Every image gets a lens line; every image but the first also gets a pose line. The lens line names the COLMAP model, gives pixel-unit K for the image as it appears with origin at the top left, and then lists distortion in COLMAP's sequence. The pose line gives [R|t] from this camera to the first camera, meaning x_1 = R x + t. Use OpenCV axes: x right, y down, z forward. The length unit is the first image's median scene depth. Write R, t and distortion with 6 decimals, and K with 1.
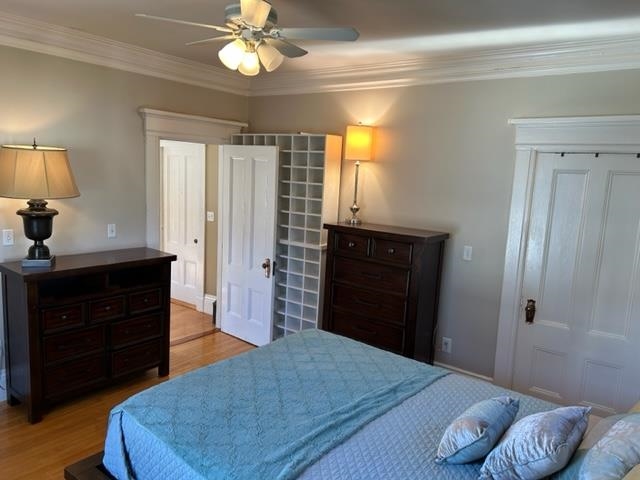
lens RADIAL K [[481.1, 0, 317.5], [0, 481.1, 239.5], [0, 0, 1]] dist [0.025684, 0.001153]
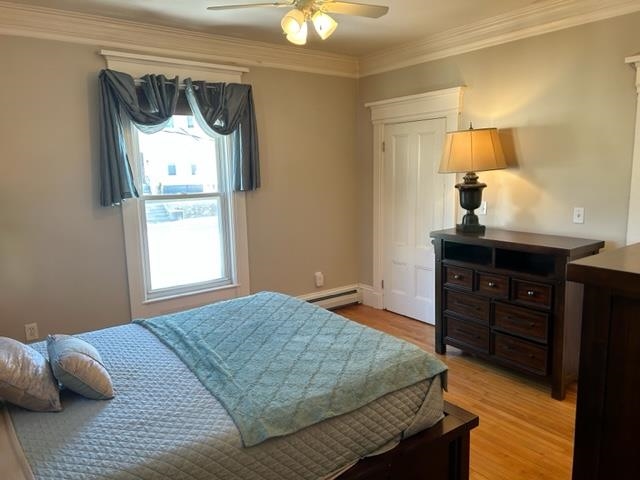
lens RADIAL K [[481.1, 0, 317.1], [0, 481.1, 240.8], [0, 0, 1]] dist [0.025684, 0.001153]
pose [[-0.284961, 0.098799, -0.953434, 0.641039], [-0.140909, 0.979550, 0.143620, -0.038828], [0.948126, 0.175273, -0.265212, 0.974231]]
